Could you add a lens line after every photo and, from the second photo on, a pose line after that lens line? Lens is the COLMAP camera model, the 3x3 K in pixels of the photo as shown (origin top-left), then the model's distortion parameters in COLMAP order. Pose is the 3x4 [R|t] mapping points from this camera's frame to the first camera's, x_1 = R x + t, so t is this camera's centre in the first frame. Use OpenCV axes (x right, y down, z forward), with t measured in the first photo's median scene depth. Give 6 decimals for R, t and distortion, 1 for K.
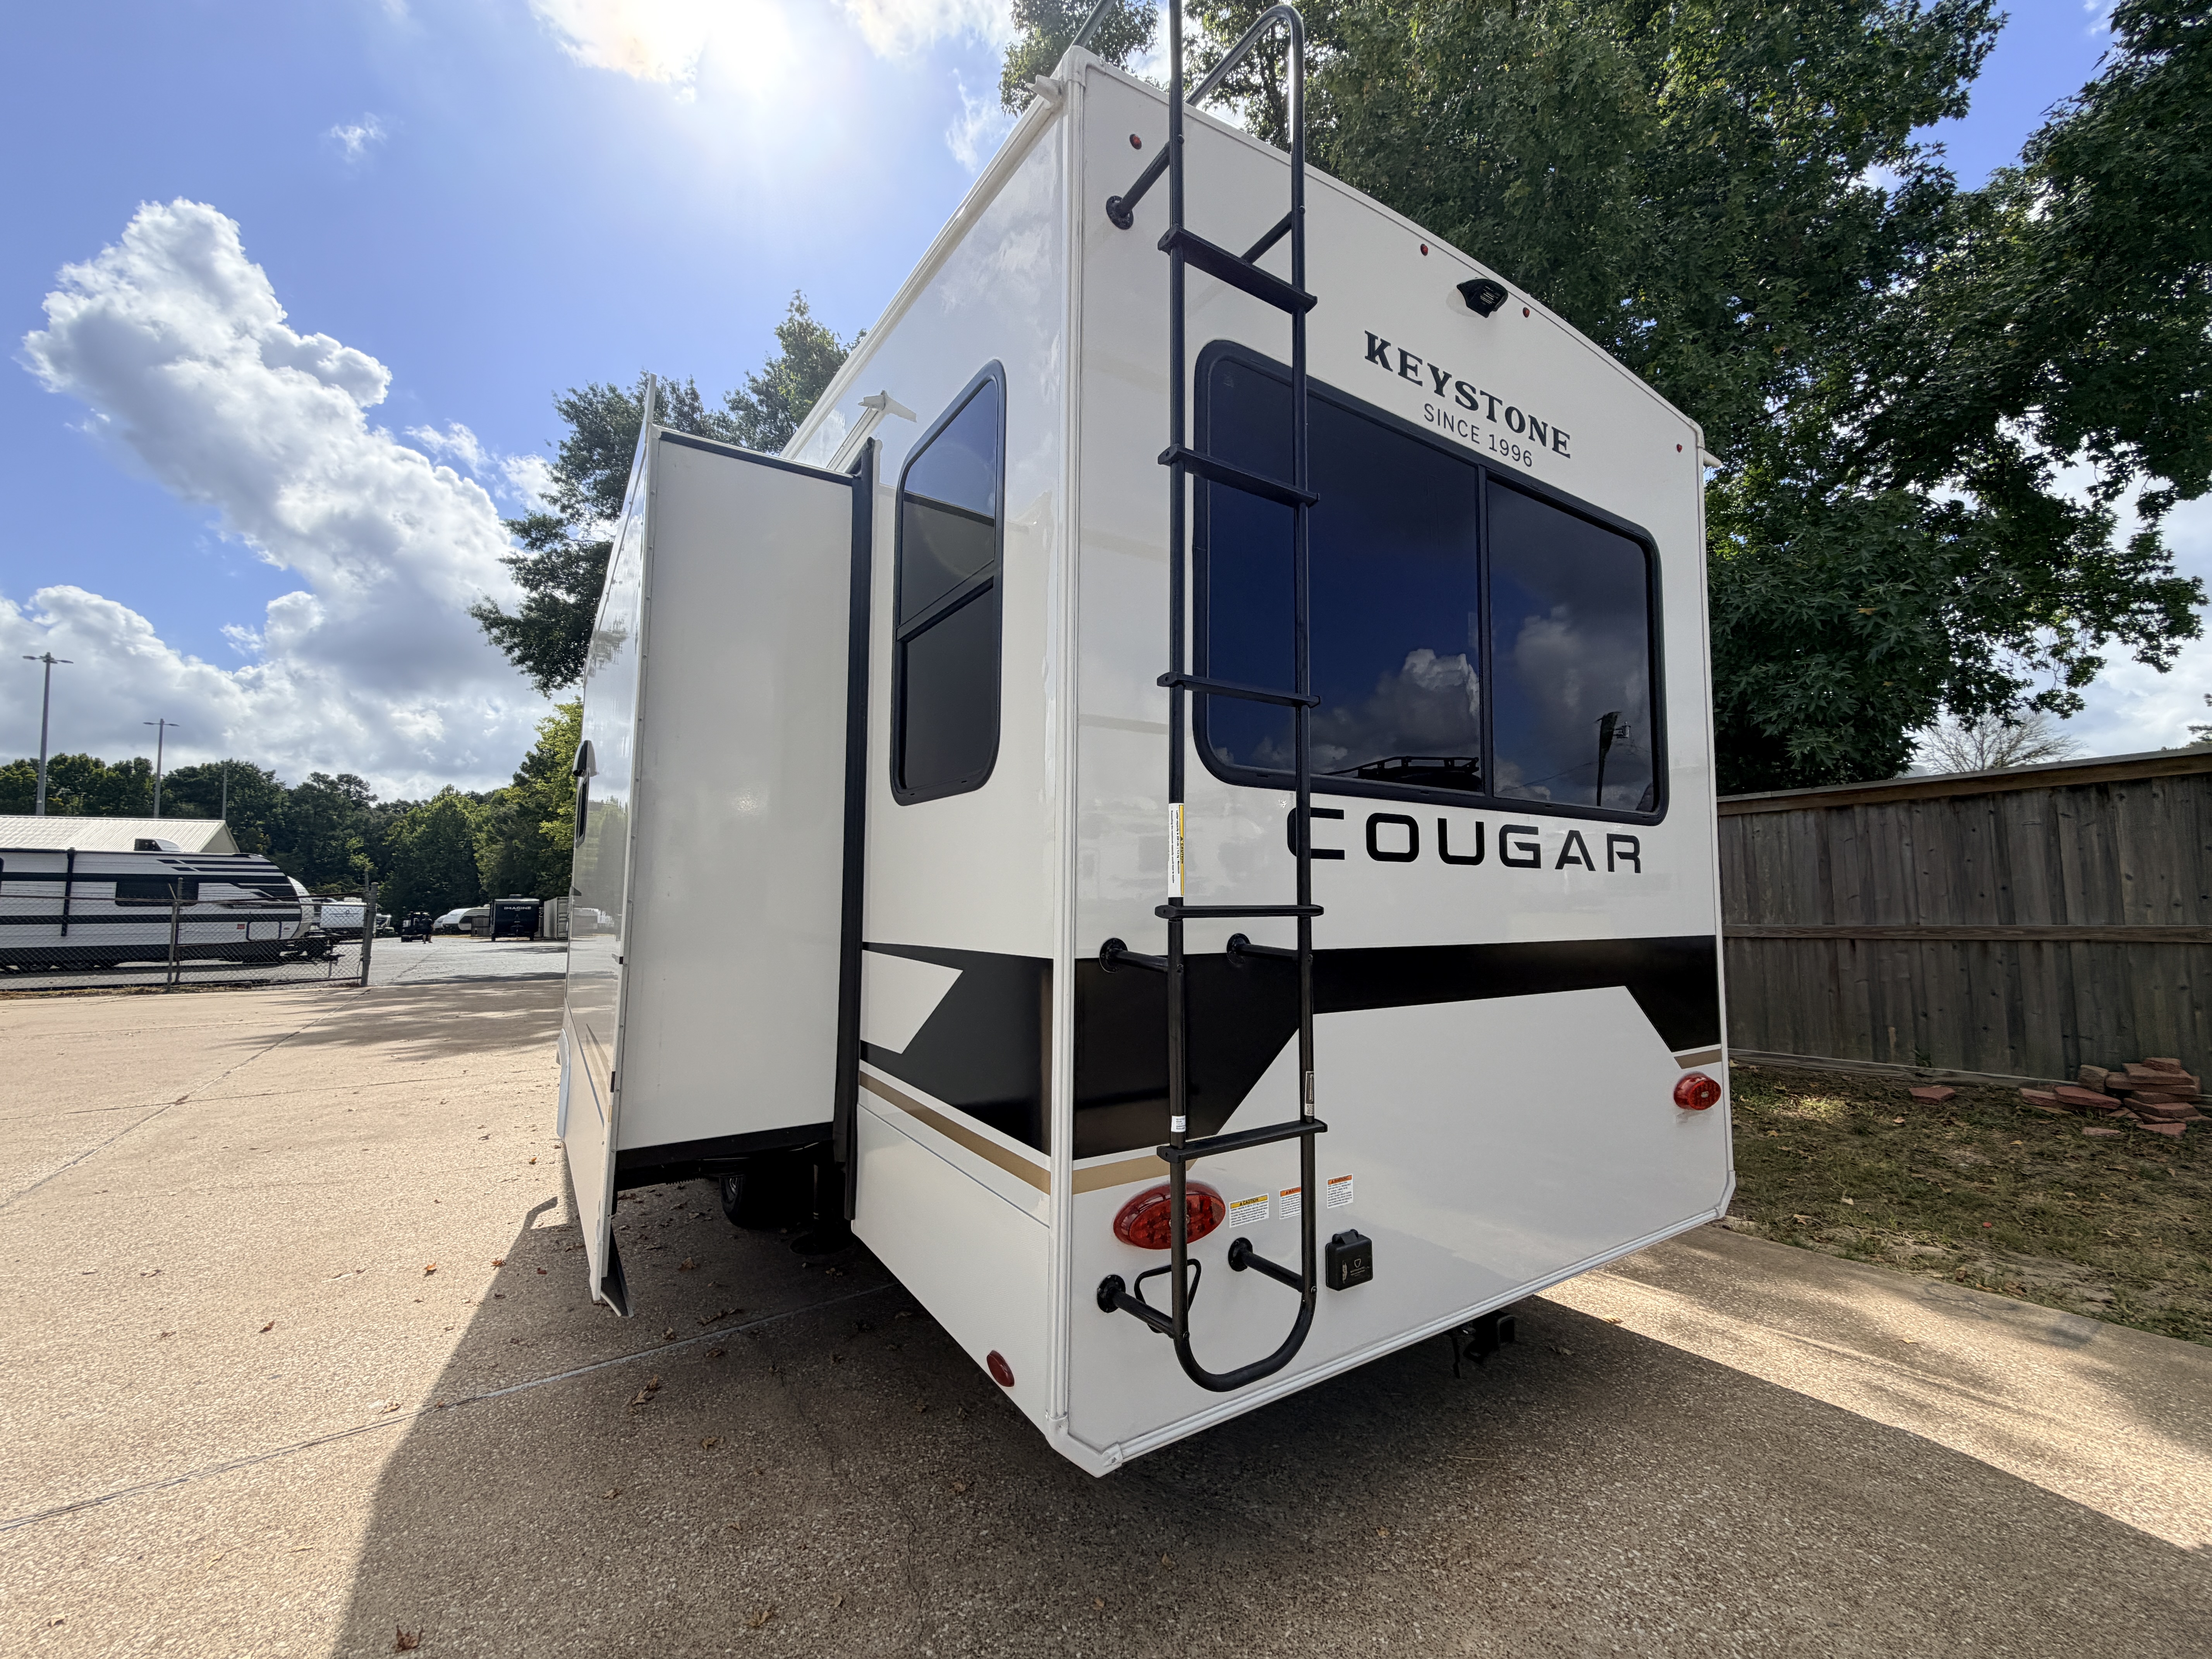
lens RADIAL K [[896.7, 0, 1106.0], [0, 896.7, 829.5], [0, 0, 1]] dist [0.000253, 0.000258]
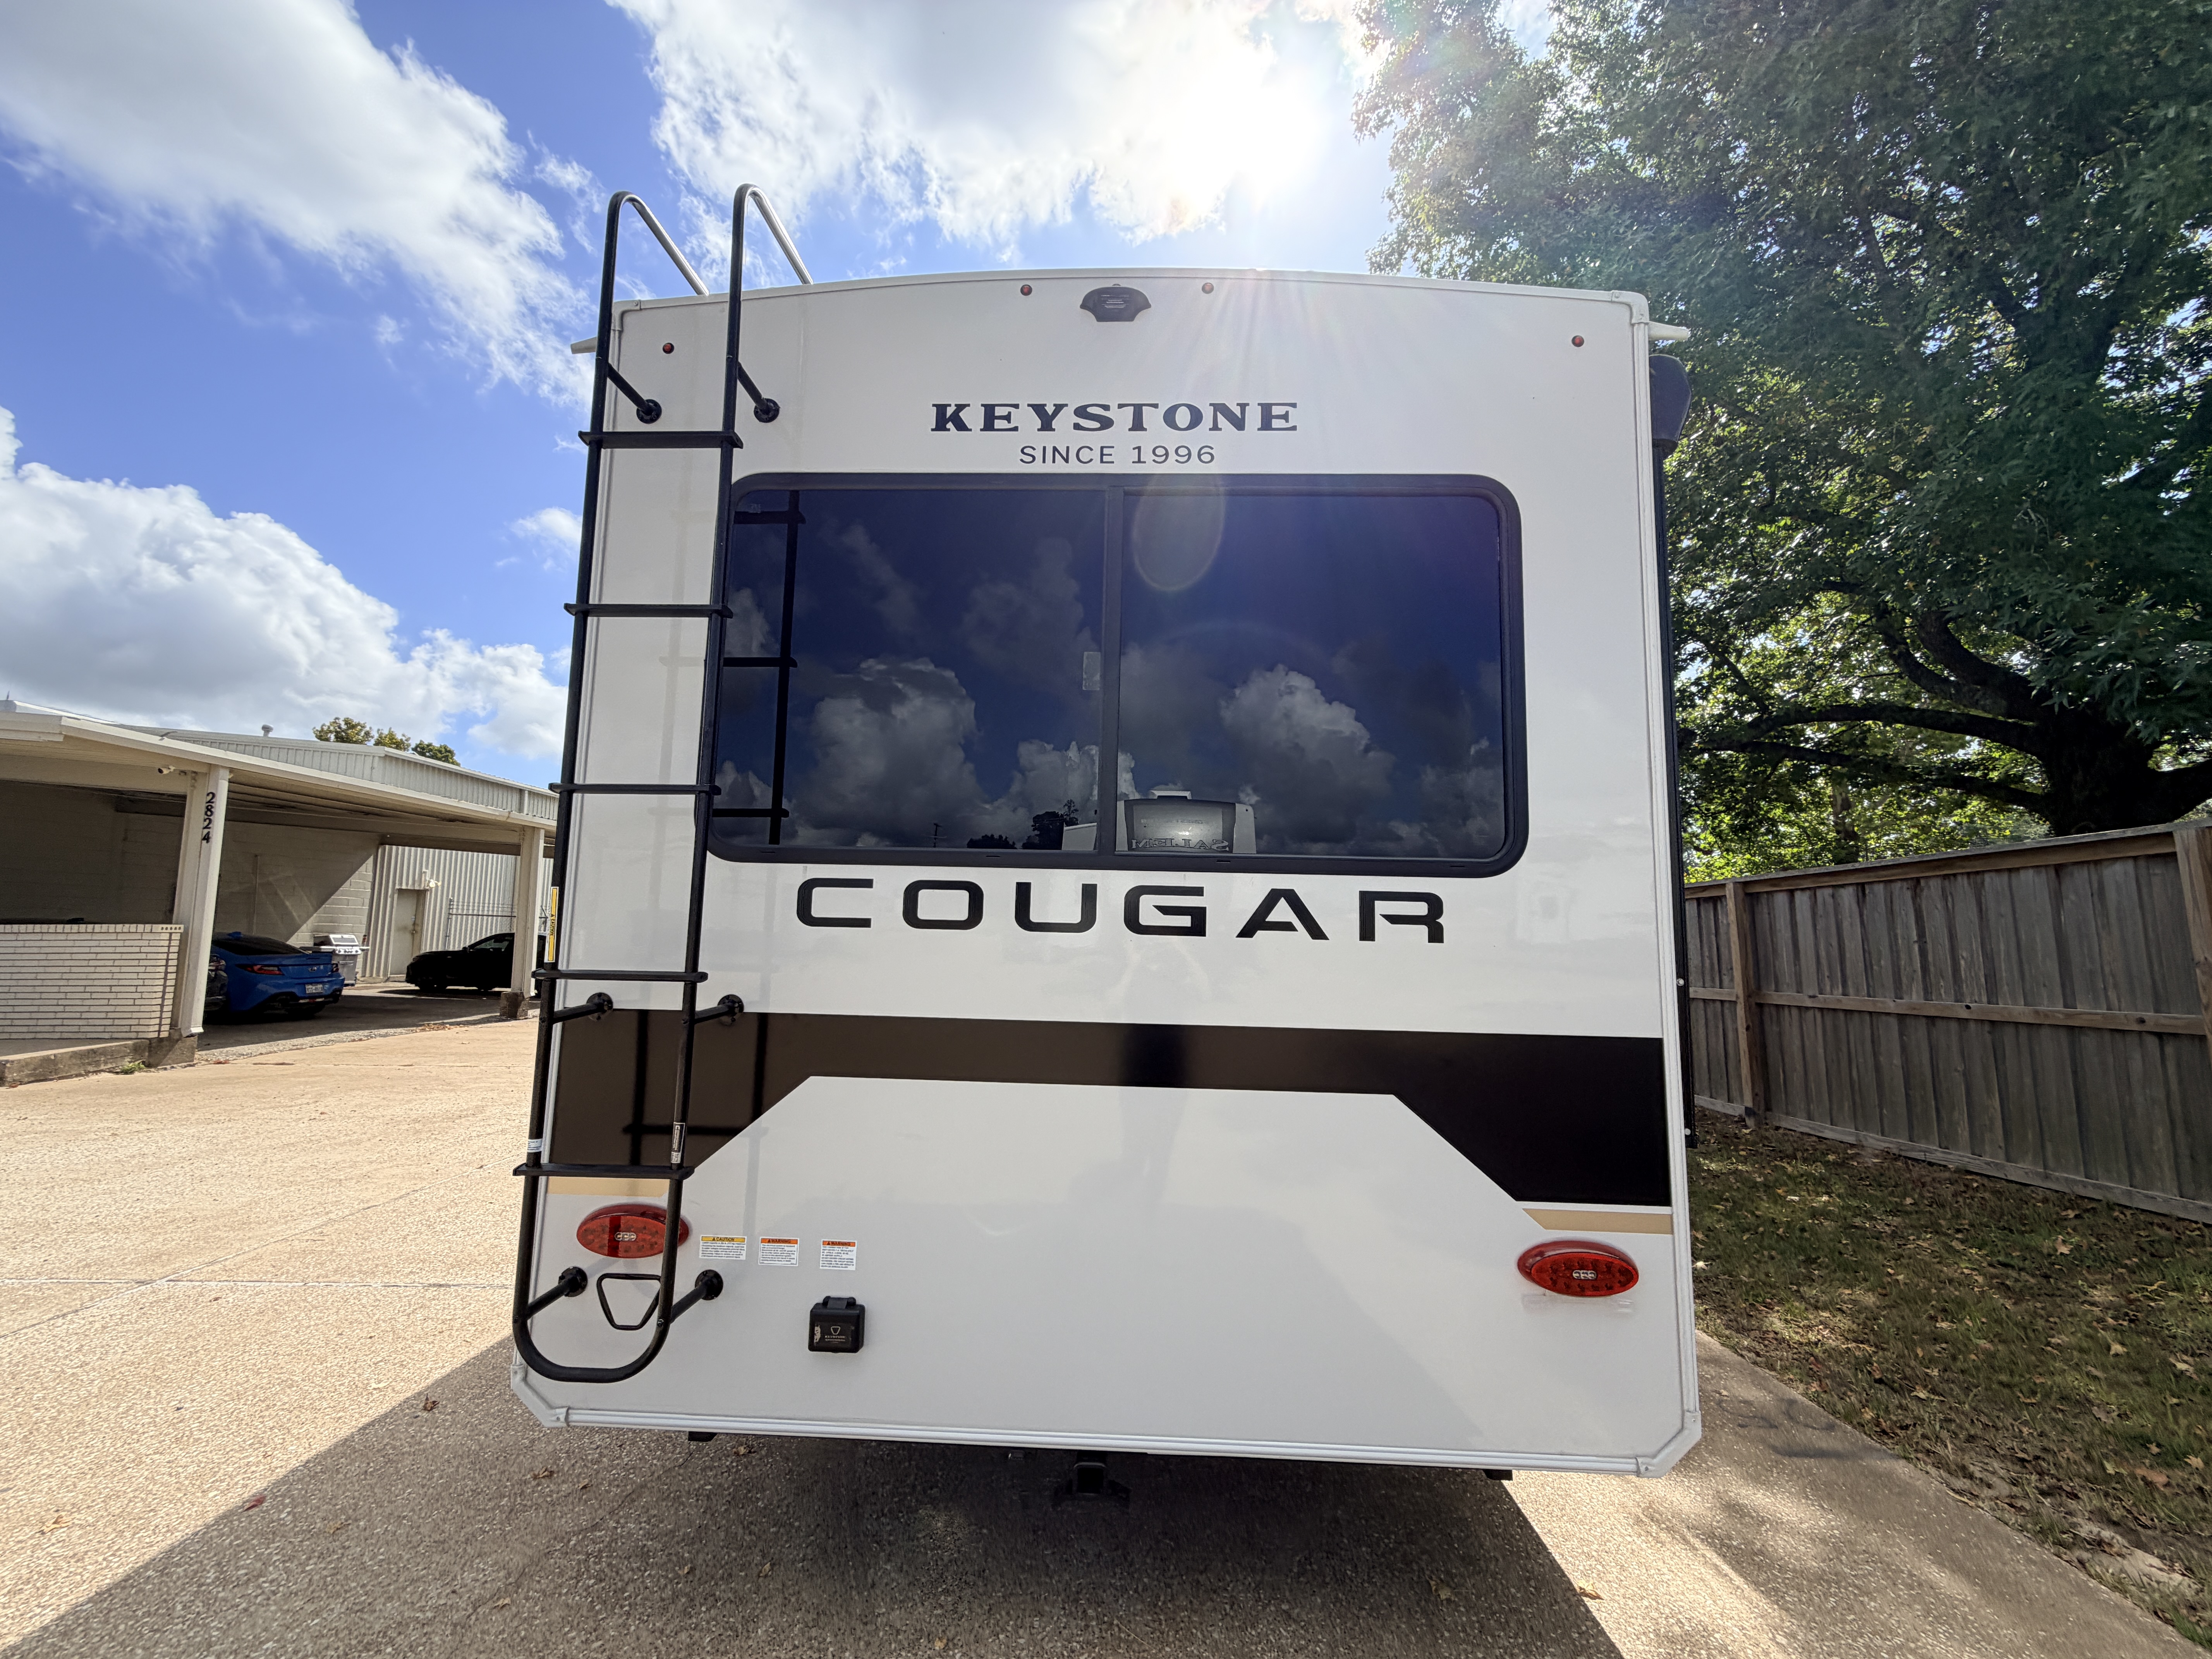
lens RADIAL K [[896.7, 0, 1106.0], [0, 896.7, 829.5], [0, 0, 1]] dist [0.000253, 0.000258]
pose [[0.812940, -0.052826, -0.579946, 0.922269], [0.026336, 0.998193, -0.054006, -0.013593], [0.581751, 0.028630, 0.812863, 0.274685]]
